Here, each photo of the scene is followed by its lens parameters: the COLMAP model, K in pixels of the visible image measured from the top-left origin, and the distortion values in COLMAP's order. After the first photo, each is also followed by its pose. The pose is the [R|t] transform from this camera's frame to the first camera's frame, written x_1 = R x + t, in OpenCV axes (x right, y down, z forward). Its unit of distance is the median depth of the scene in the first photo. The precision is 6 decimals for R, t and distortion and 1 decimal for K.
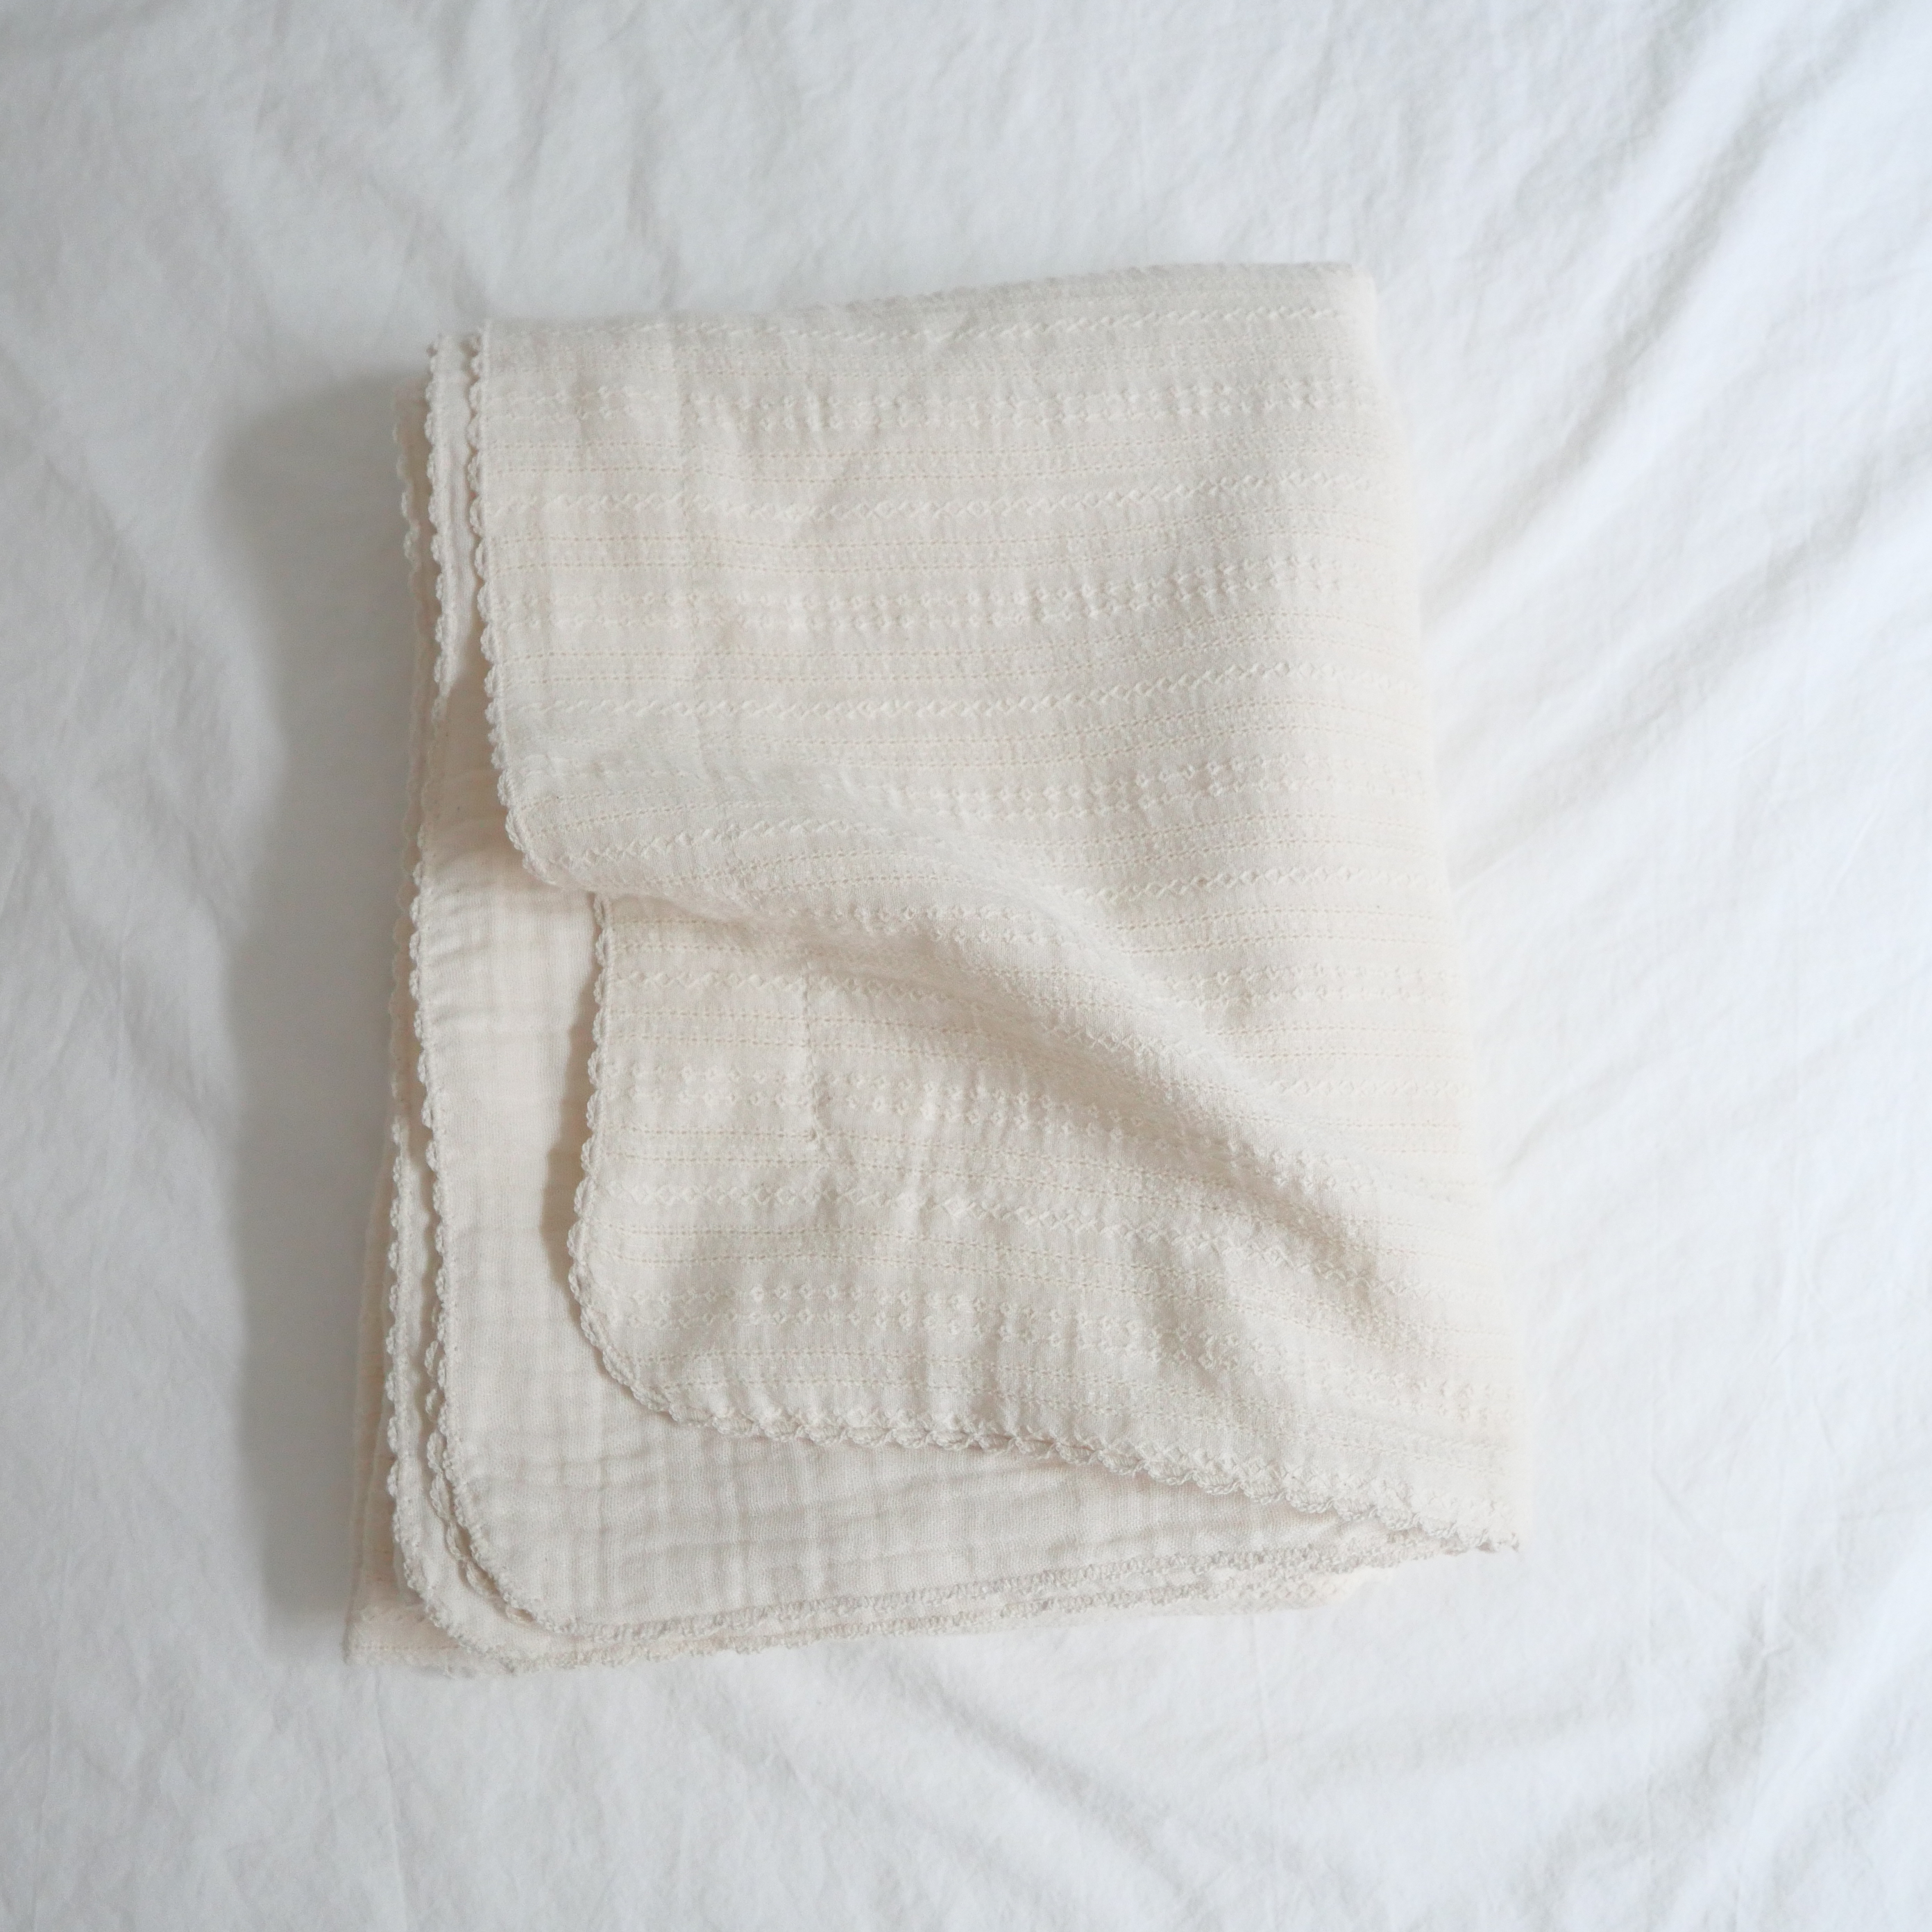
lens RADIAL K [[2024.3, 0, 966.0], [0, 2024.3, 966.0], [0, 0, 1]] dist [-0.078281, 0.068098]
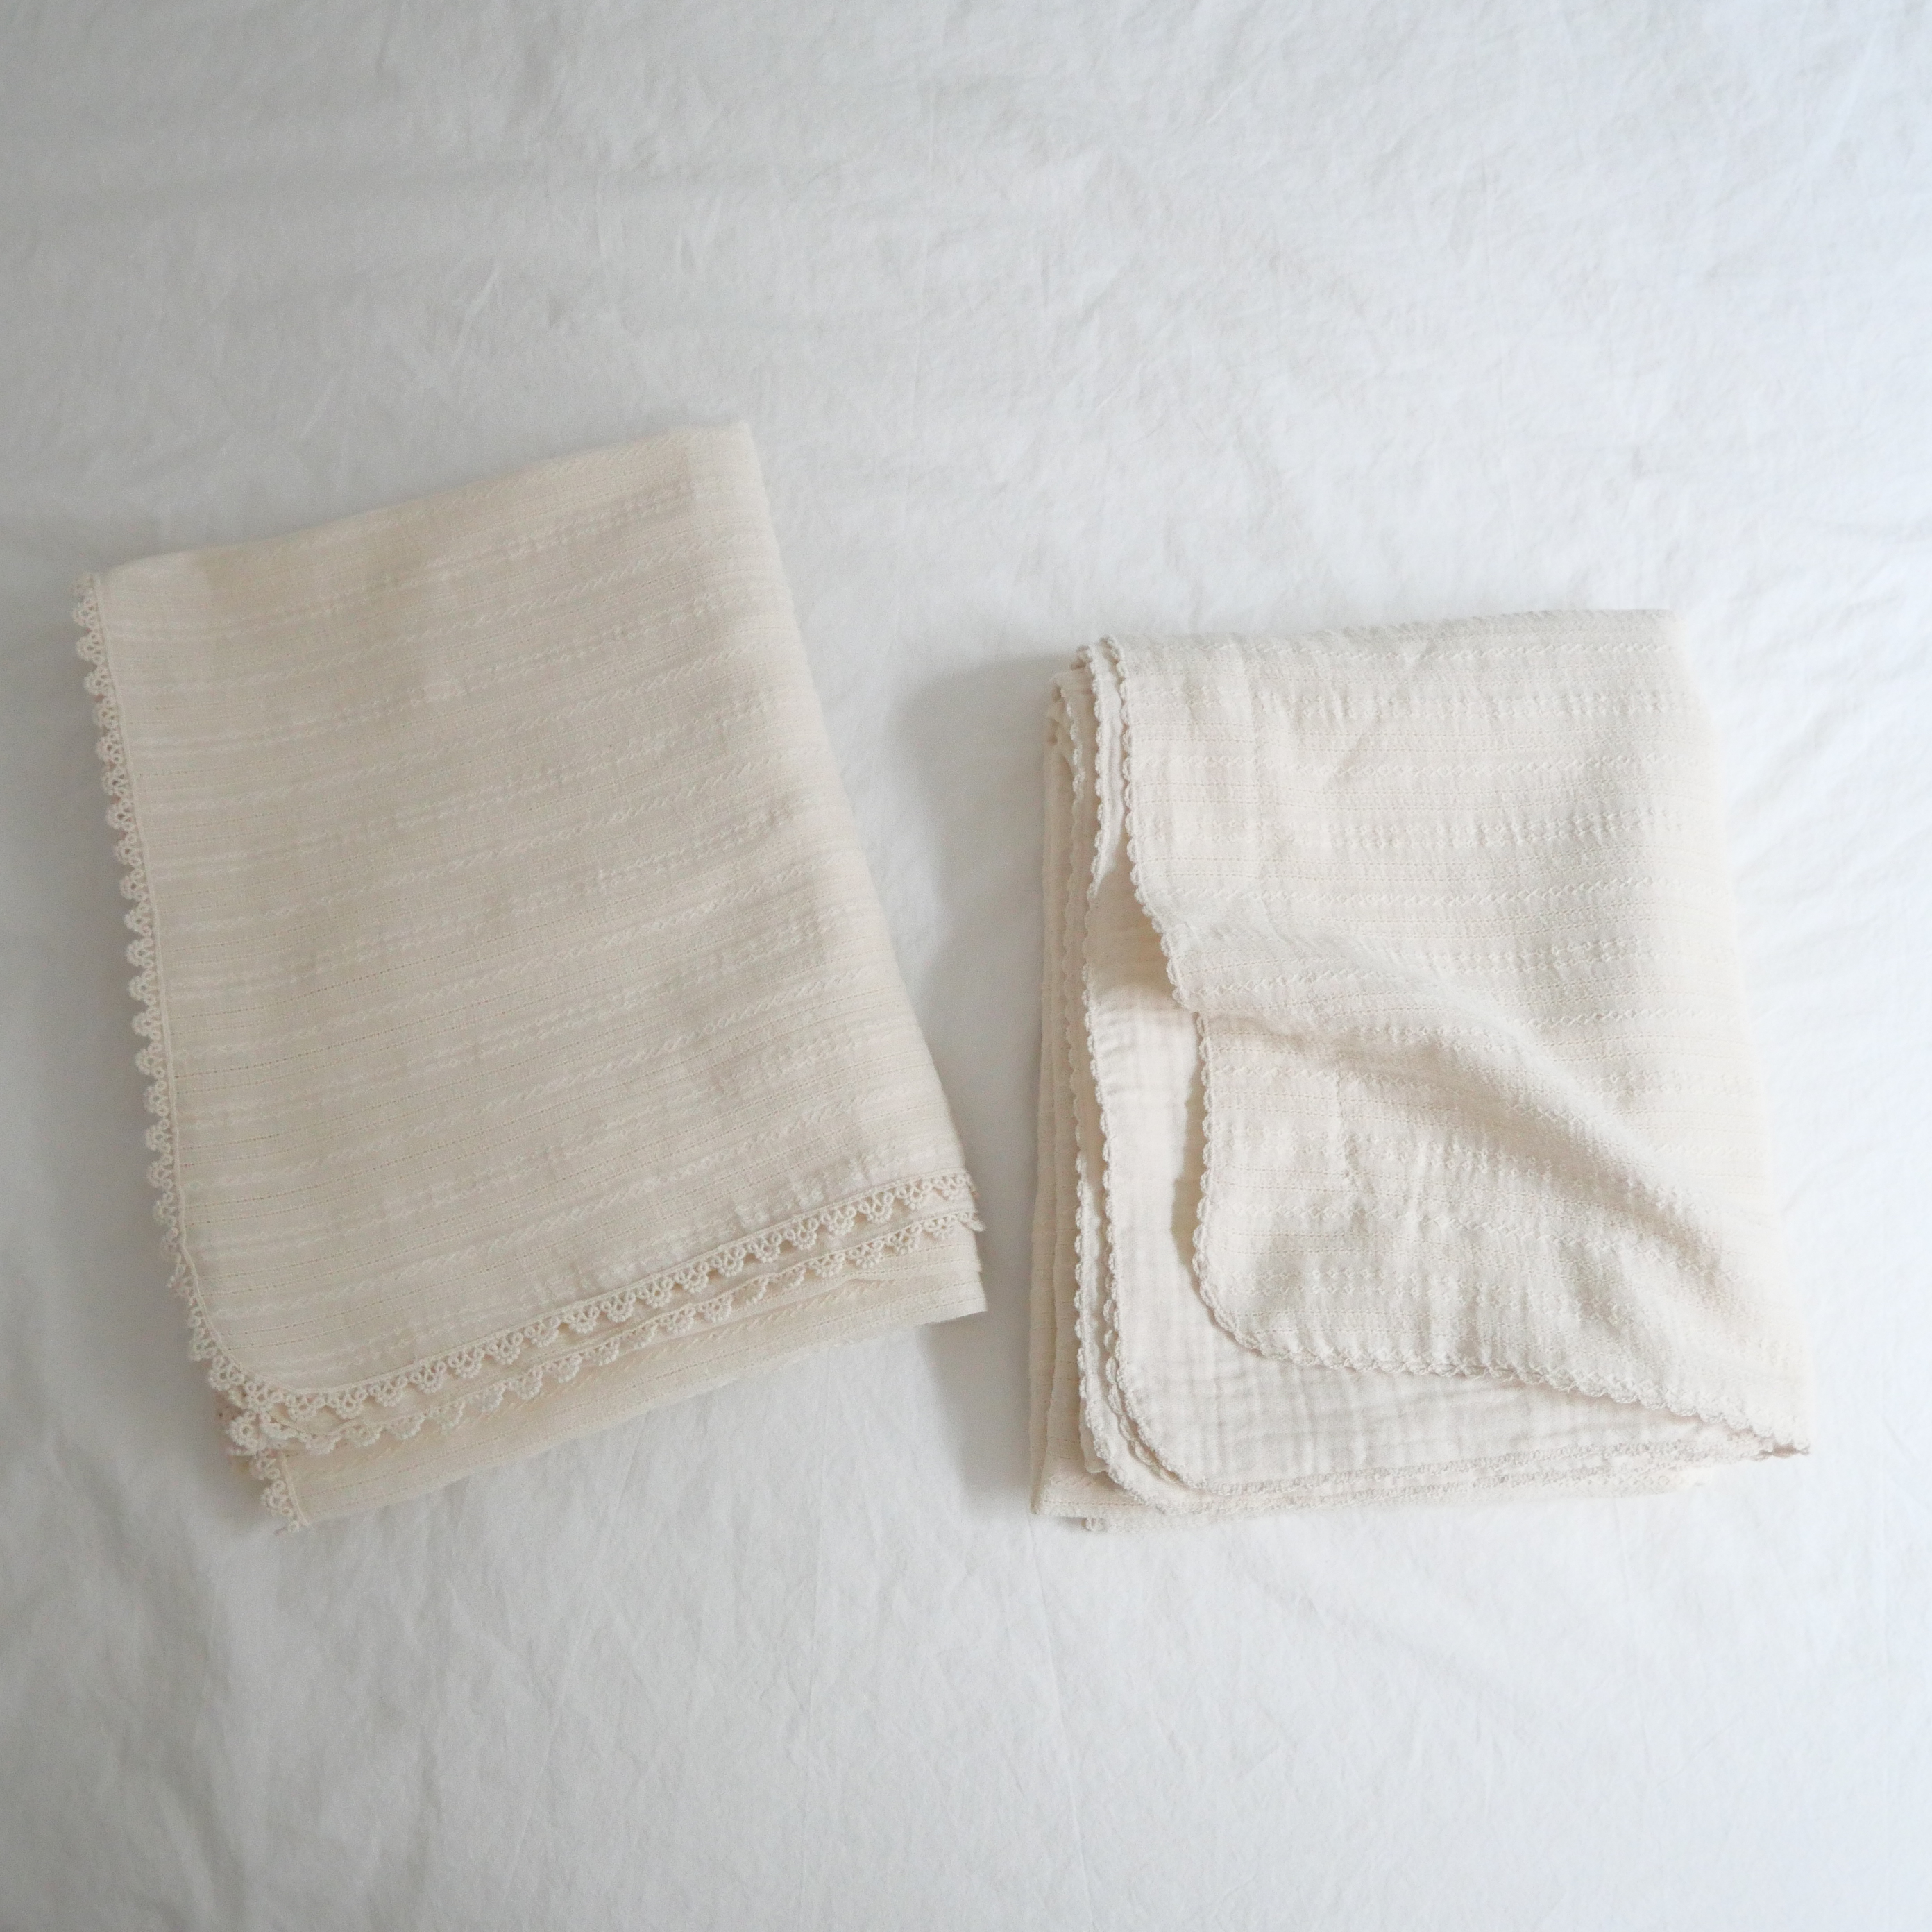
lens RADIAL K [[2024.3, 0, 966.0], [0, 2024.3, 966.0], [0, 0, 1]] dist [-0.078281, 0.068098]
pose [[0.999514, 0.026009, -0.017213, -0.345806], [-0.027232, 0.996804, -0.075099, 0.049247], [0.015205, 0.075531, 0.997028, -0.557065]]
